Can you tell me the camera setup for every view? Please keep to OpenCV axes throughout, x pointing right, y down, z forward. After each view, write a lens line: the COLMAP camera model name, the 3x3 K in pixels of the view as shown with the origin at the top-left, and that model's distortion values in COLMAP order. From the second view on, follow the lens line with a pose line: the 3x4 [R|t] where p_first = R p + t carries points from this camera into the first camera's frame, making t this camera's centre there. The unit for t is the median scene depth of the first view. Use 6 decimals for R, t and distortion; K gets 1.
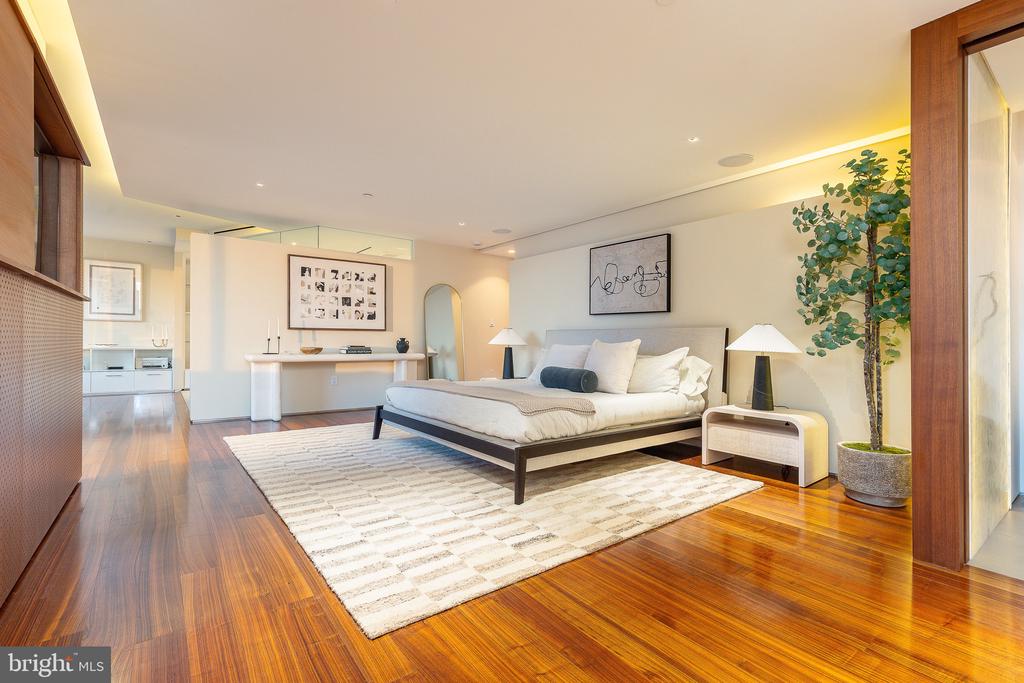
lens RADIAL K [[458.9, 0, 515.6], [0, 458.9, 340.5], [0, 0, 1]] dist [0.008792, -0.001027]
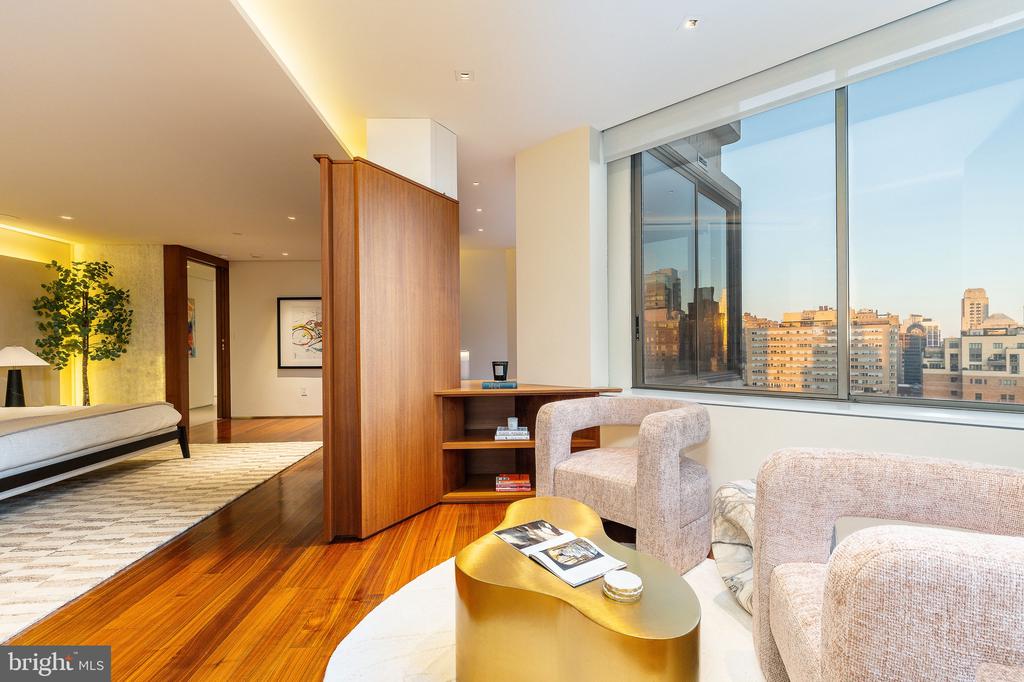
lens RADIAL K [[458.9, 0, 511.1], [0, 458.9, 344.3], [0, 0, 1]] dist [0.008792, -0.001027]
pose [[-0.820862, -0.008897, 0.571057, -1.284953], [-0.008746, 0.999957, 0.003008, -0.049138], [-0.571059, -0.002525, -0.820905, 1.138513]]
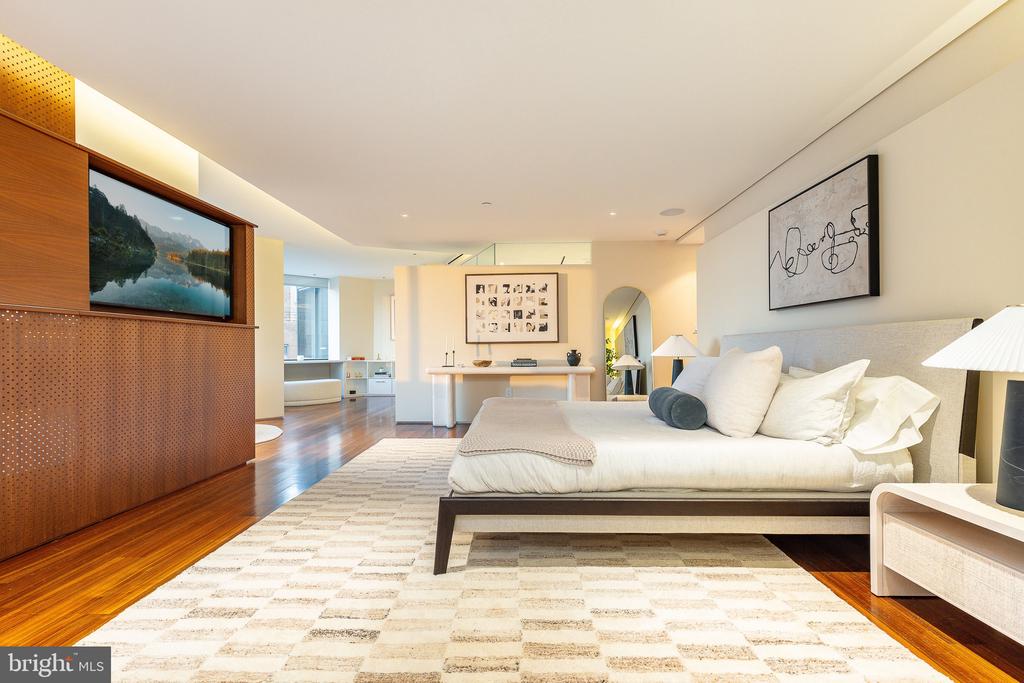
lens RADIAL K [[458.9, 0, 512.5], [0, 458.9, 349.9], [0, 0, 1]] dist [0.008792, -0.001027]
pose [[0.780587, -0.018332, -0.624778, 0.381237], [0.017298, 0.999821, -0.007724, 0.000190], [0.624808, -0.004778, 0.780764, 0.326369]]
